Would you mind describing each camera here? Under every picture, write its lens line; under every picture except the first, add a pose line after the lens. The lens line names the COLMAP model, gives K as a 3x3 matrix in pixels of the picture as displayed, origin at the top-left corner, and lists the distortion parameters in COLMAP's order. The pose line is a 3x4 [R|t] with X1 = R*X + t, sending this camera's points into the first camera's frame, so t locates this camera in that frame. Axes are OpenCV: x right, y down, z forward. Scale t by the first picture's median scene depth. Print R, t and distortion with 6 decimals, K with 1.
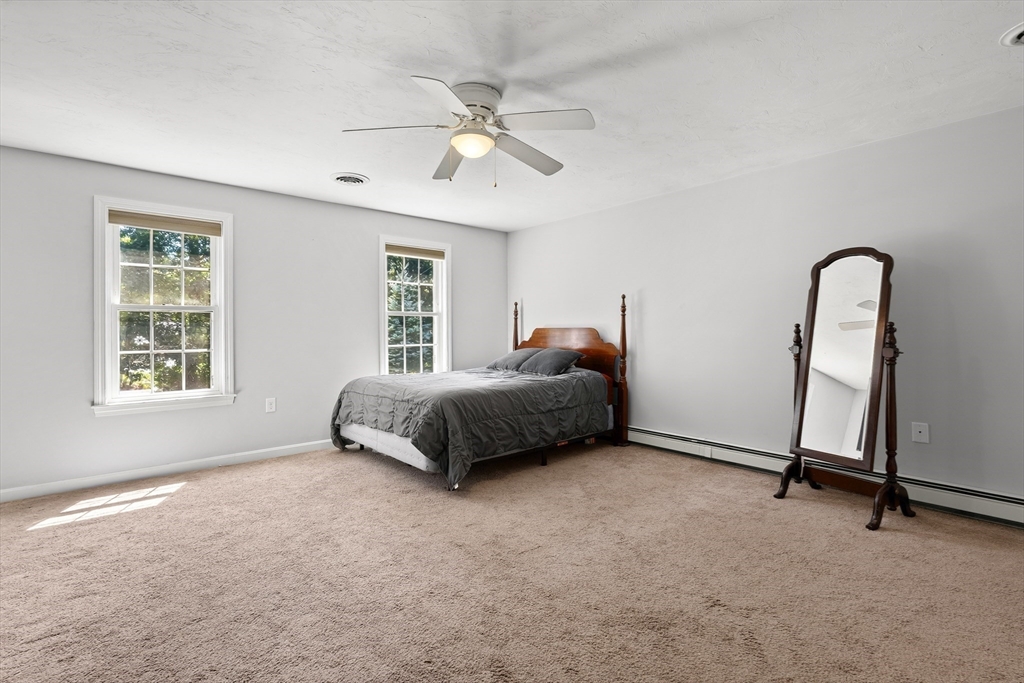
lens RADIAL K [[472.0, 0, 513.8], [0, 472.0, 330.5], [0, 0, 1]] dist [0.002599, 0.000452]
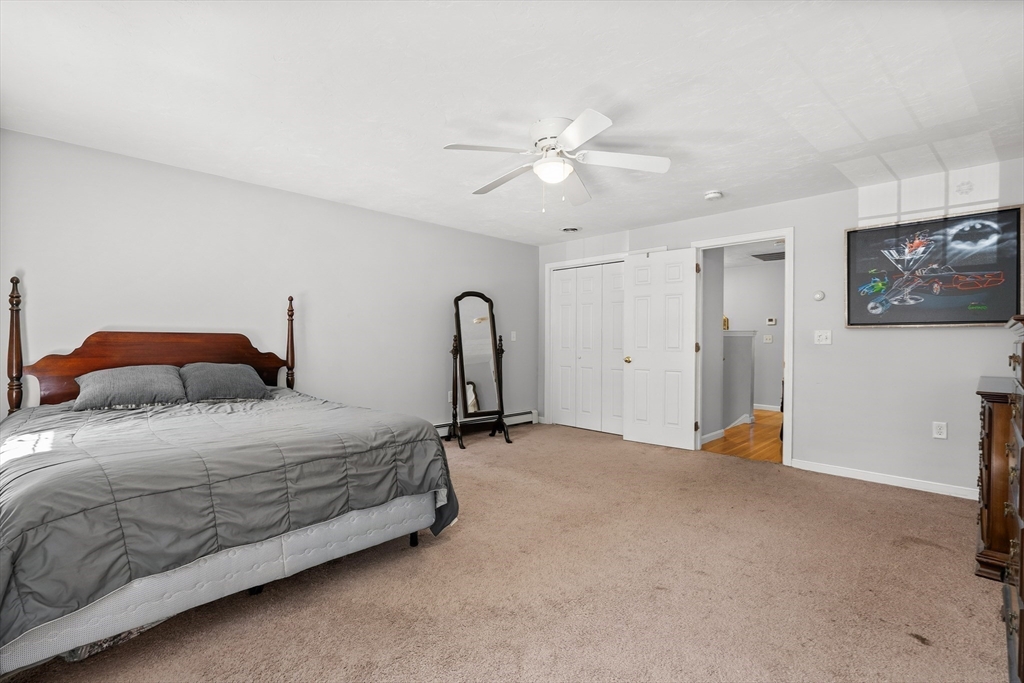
lens RADIAL K [[472.0, 0, 507.3], [0, 472.0, 345.3], [0, 0, 1]] dist [0.002599, 0.000452]
pose [[-0.075237, -0.007690, 0.997136, -0.848740], [-0.007269, 0.999948, 0.007164, 0.006212], [-0.997139, -0.006709, -0.075289, 0.850136]]
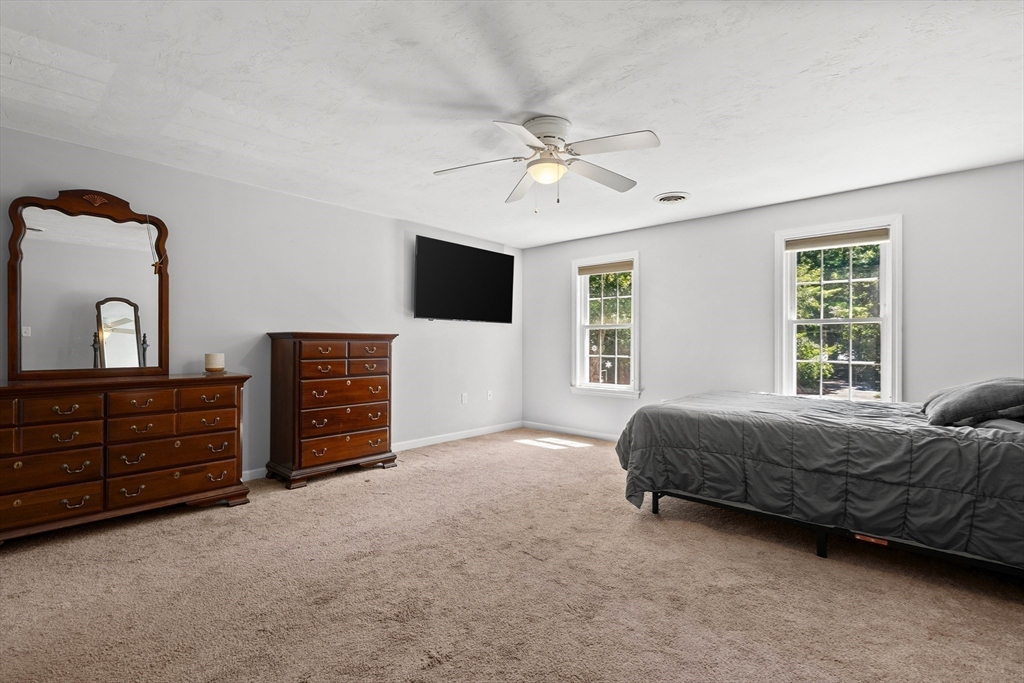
lens RADIAL K [[472.0, 0, 518.3], [0, 472.0, 345.3], [0, 0, 1]] dist [0.002599, 0.000452]
pose [[0.117153, 0.008206, -0.993080, 0.697183], [-0.002546, 0.999965, 0.007963, -0.000719], [0.993111, 0.001596, 0.117169, 0.565760]]
